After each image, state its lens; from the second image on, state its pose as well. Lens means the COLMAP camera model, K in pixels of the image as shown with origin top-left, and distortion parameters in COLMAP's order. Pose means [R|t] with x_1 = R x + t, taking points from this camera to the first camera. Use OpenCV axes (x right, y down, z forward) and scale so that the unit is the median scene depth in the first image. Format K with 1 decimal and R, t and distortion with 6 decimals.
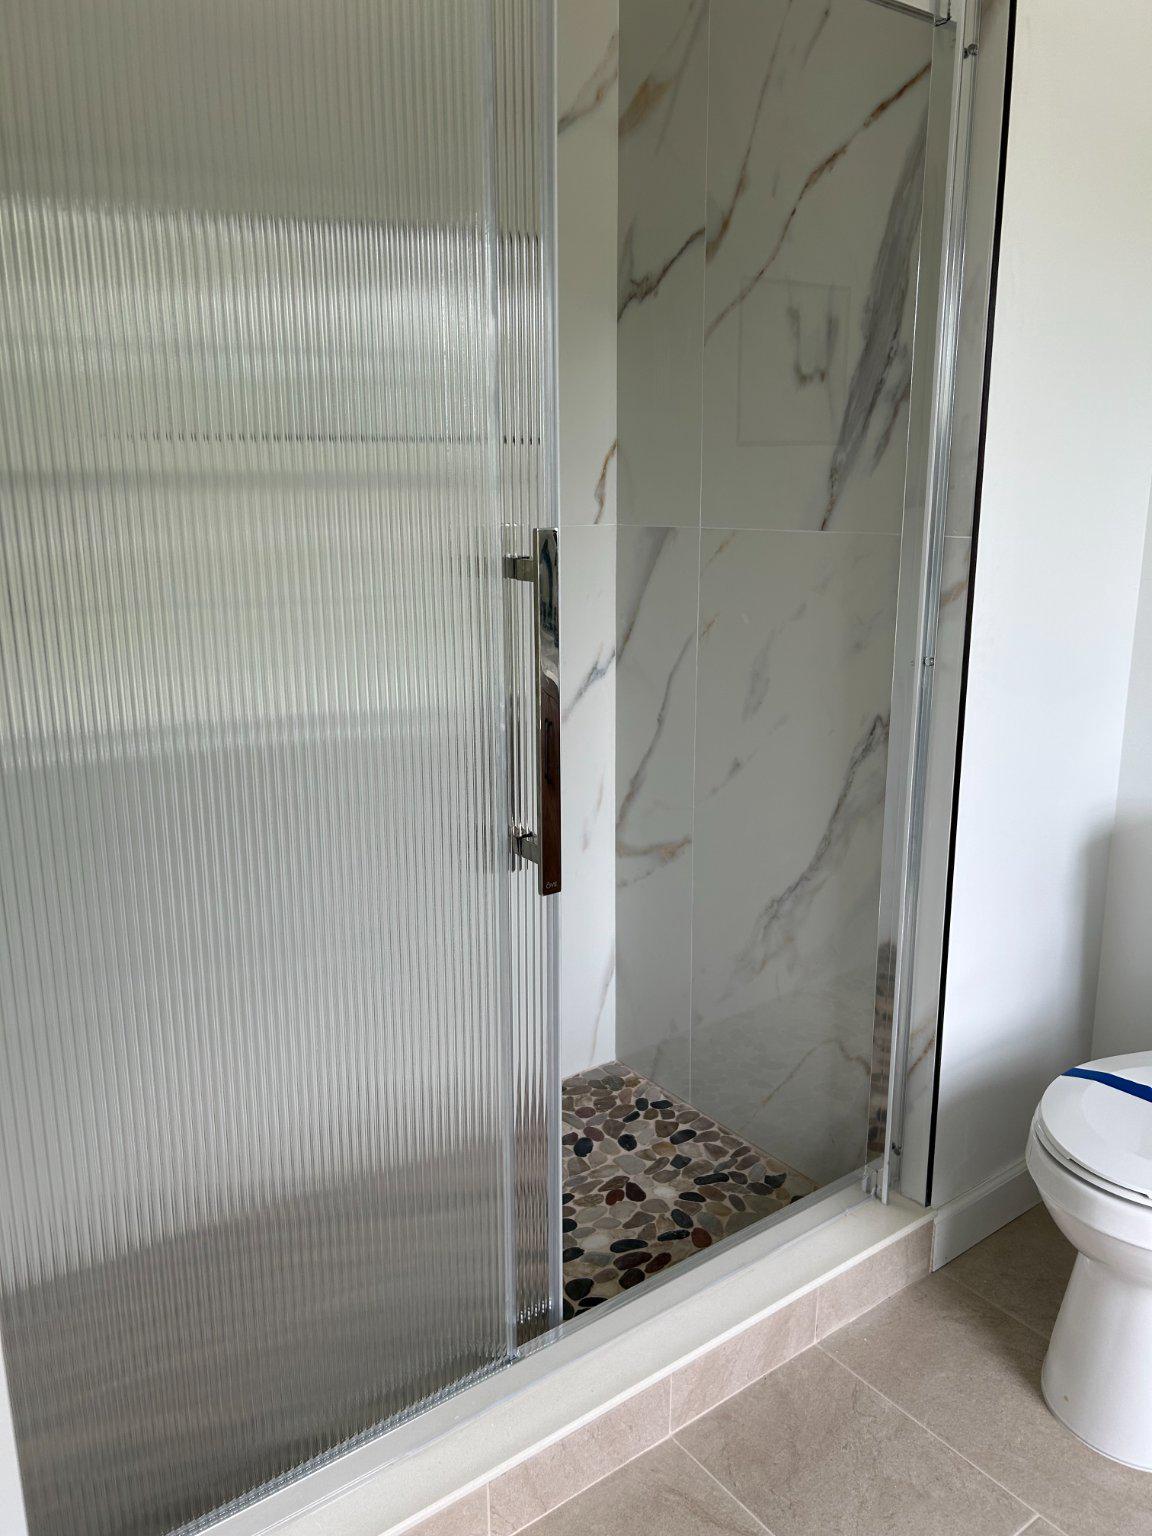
lens RADIAL K [[1164.5, 0, 574.7], [0, 1164.5, 761.3], [0, 0, 1]] dist [0.048582, -0.010682]
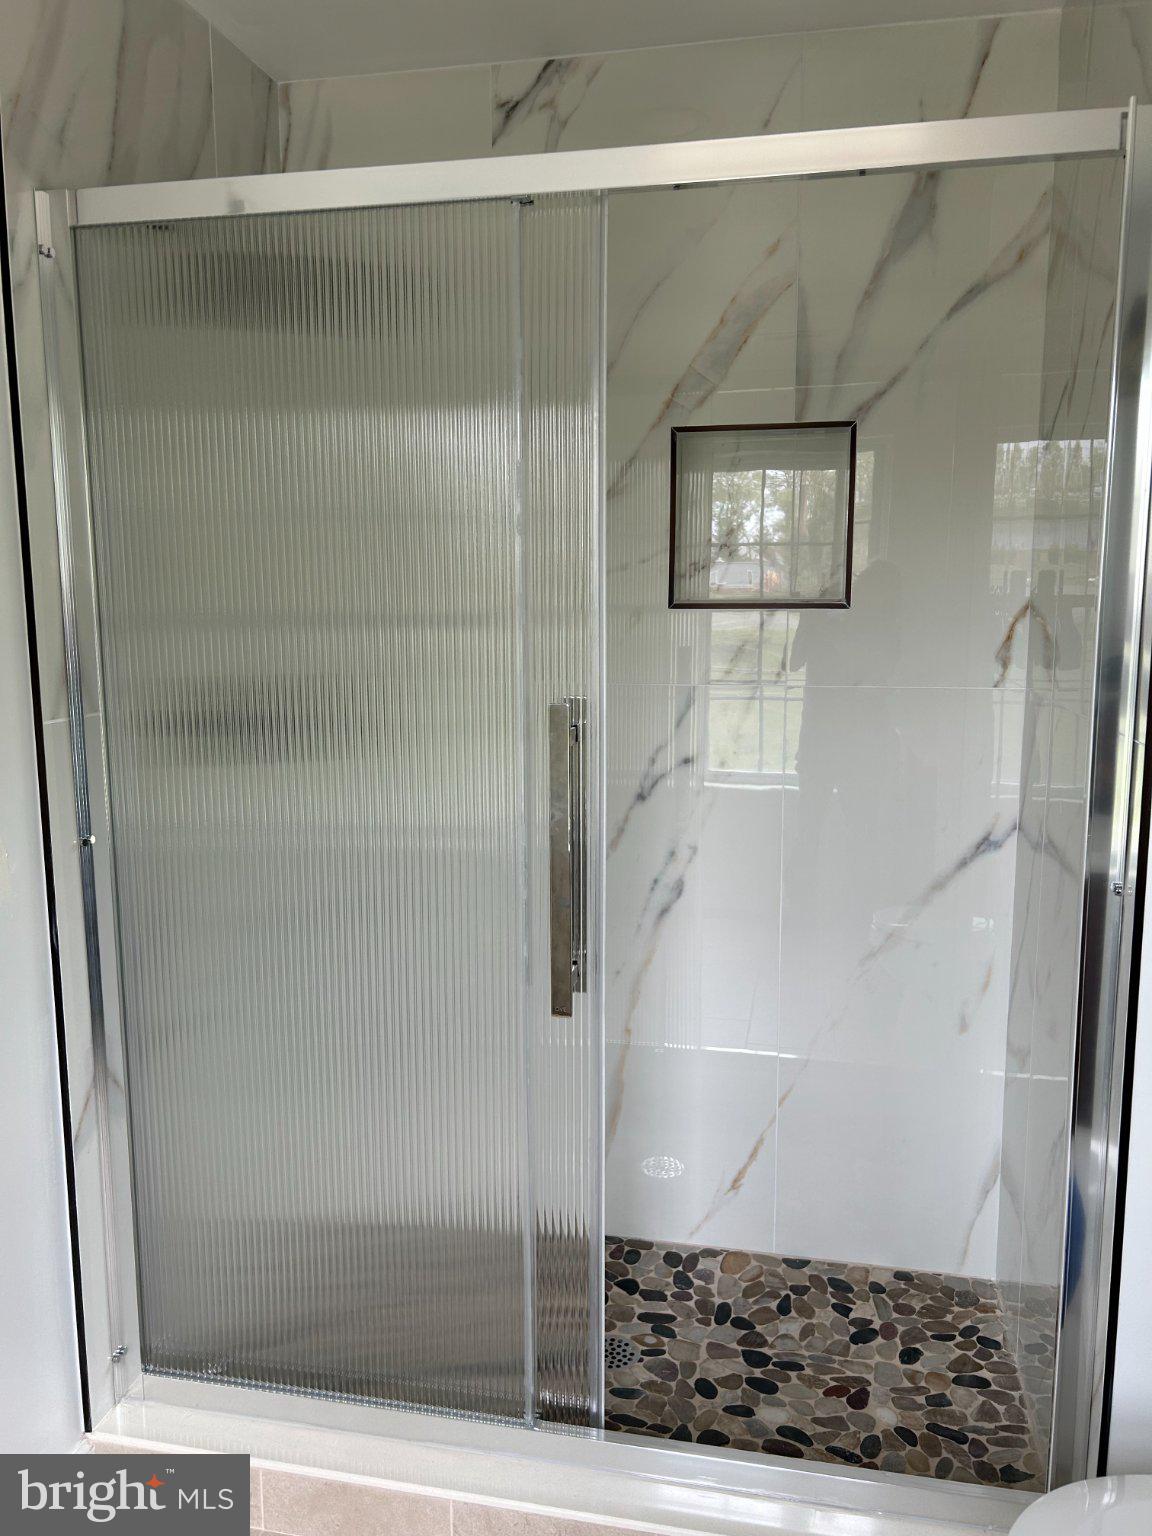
lens RADIAL K [[1164.5, 0, 574.8], [0, 1164.5, 771.5], [0, 0, 1]] dist [0.048582, -0.010682]
pose [[0.662923, 0.108414, -0.740796, 0.521006], [-0.168816, 0.985624, -0.006826, -0.076149], [0.729407, 0.129584, 0.671695, 0.133175]]
